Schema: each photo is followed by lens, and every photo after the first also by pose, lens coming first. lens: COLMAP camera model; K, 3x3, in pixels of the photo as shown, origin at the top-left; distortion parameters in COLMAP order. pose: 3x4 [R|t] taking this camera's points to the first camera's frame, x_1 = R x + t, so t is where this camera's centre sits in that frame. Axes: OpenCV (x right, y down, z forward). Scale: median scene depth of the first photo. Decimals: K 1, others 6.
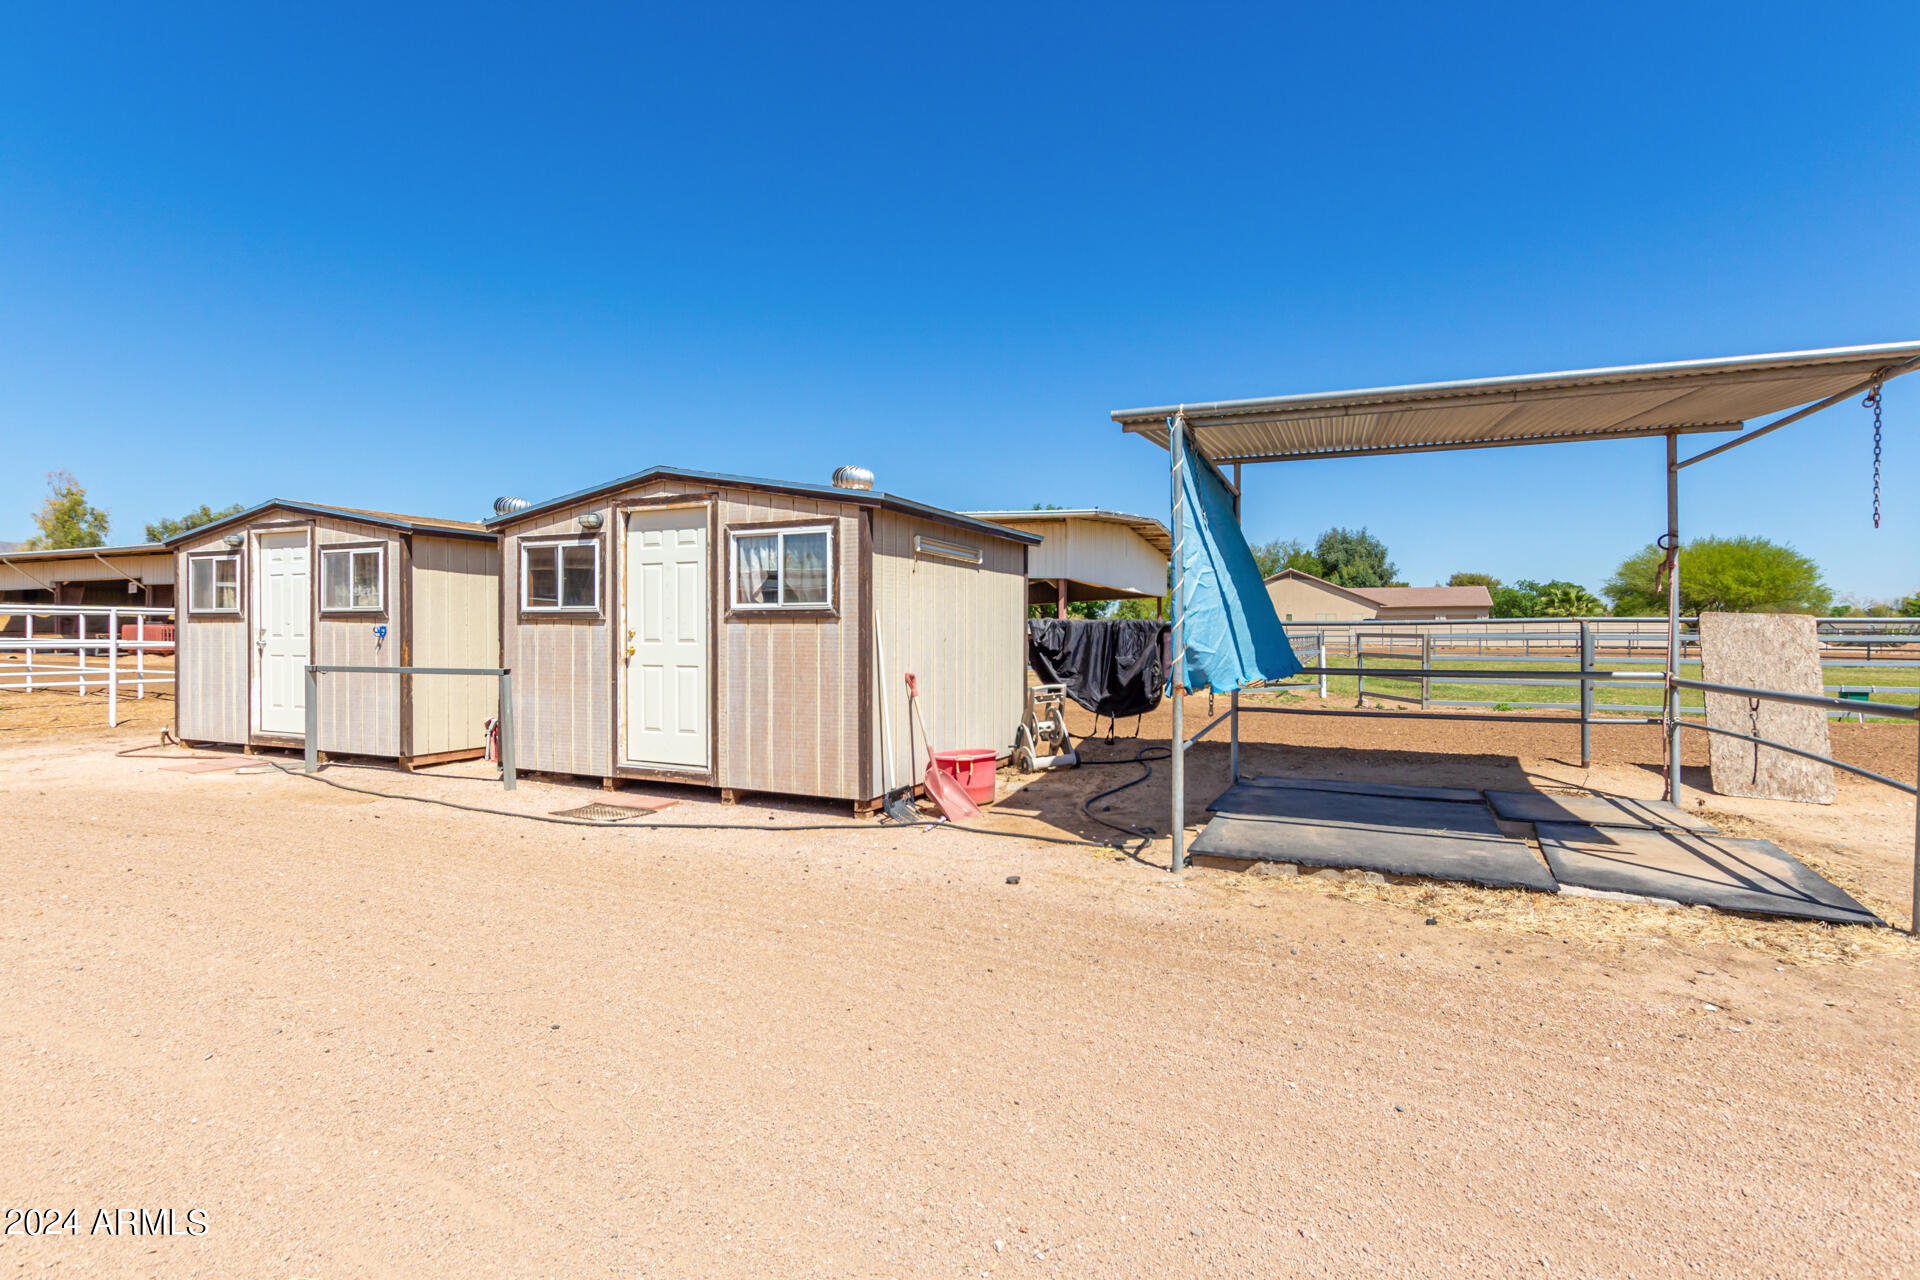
lens RADIAL K [[901.7, 0, 971.7], [0, 901.7, 641.9], [0, 0, 1]] dist [-0.000196, -0.000151]
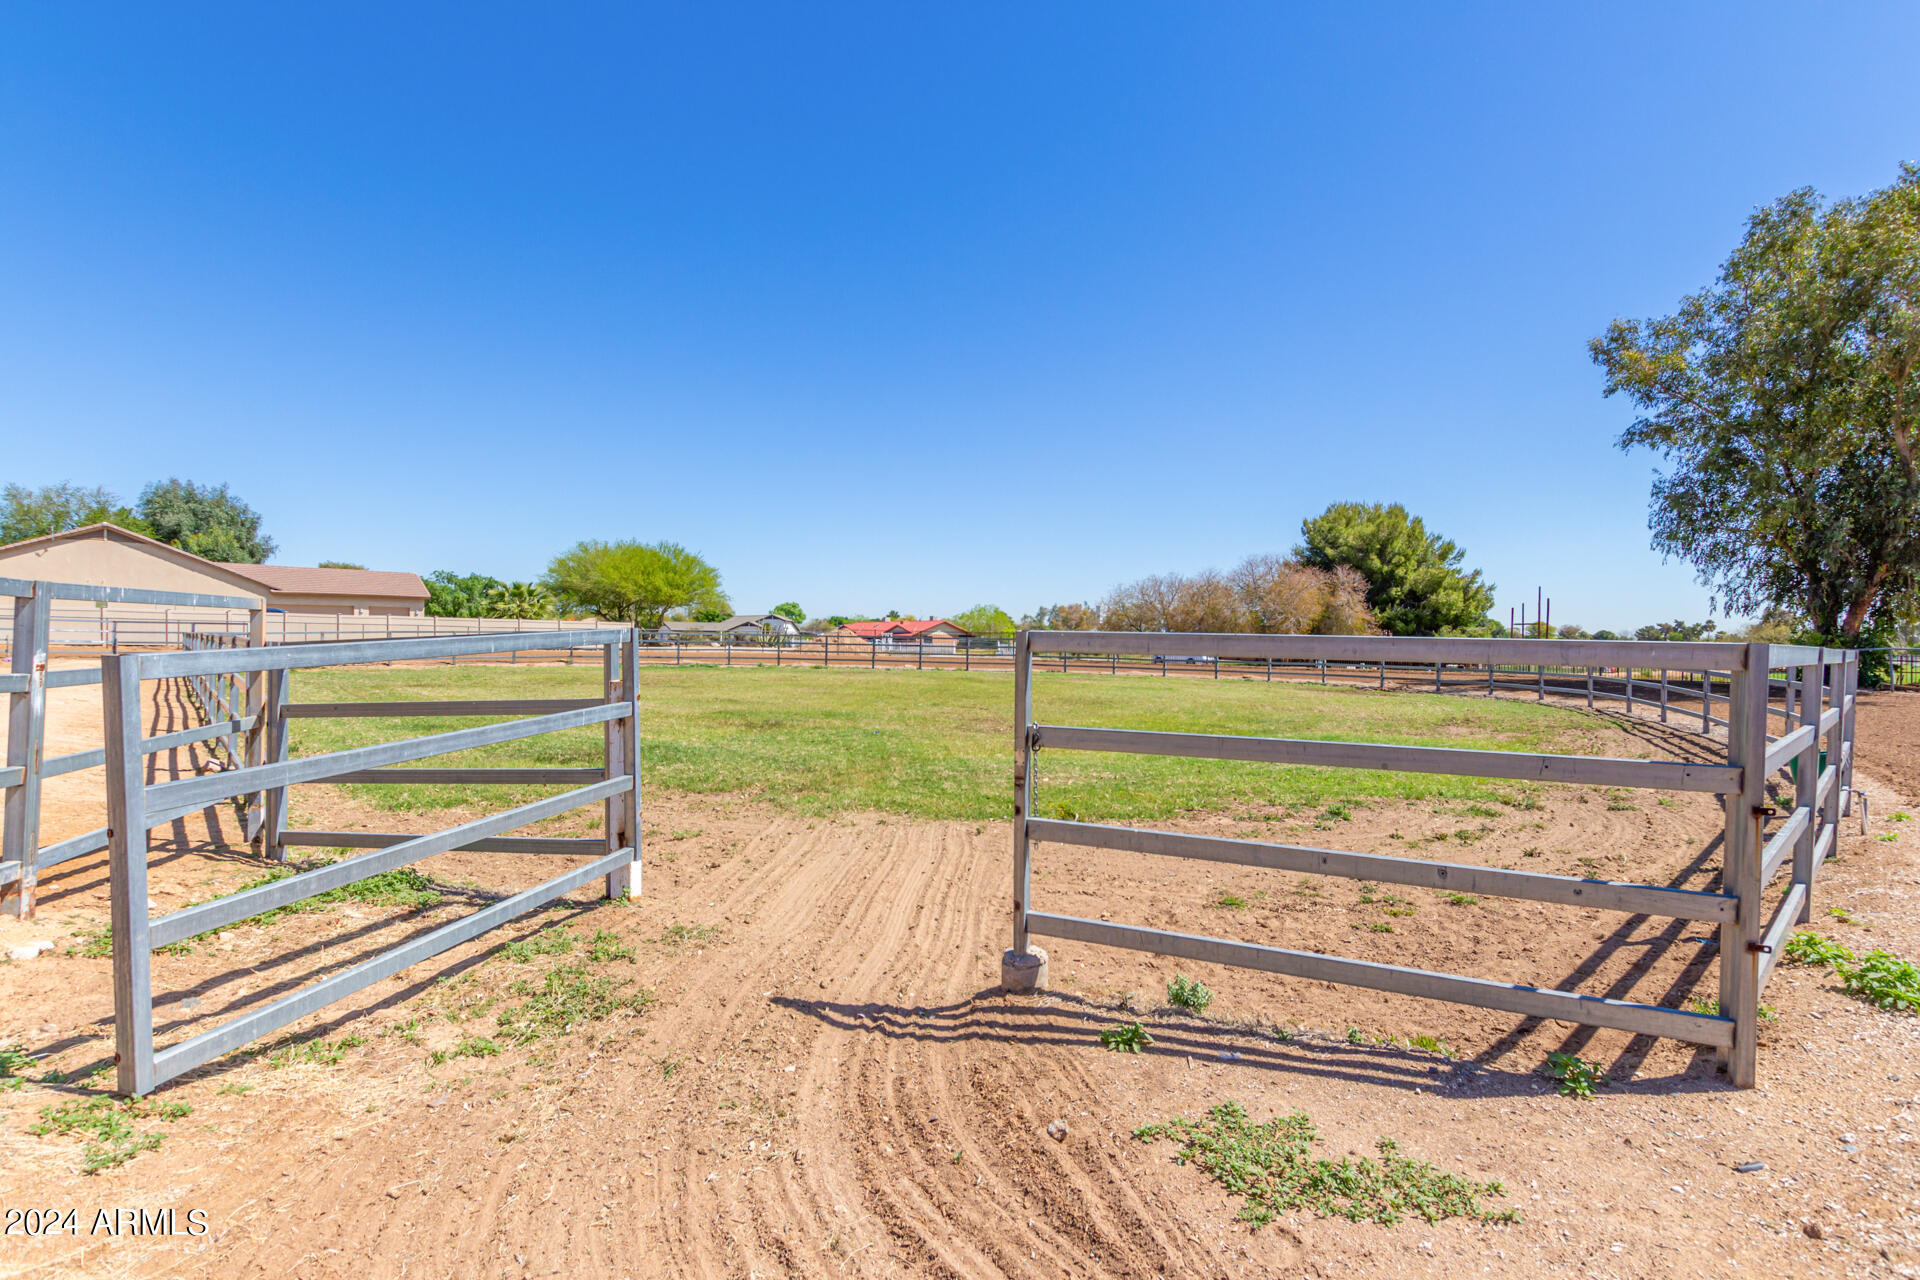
lens RADIAL K [[901.7, 0, 971.7], [0, 901.7, 641.9], [0, 0, 1]] dist [-0.000196, -0.000151]
pose [[0.428878, 0.001063, 0.903362, 0.038495], [-0.004146, 0.999991, 0.000792, -0.001675], [-0.903353, -0.004085, 0.428879, 0.154601]]
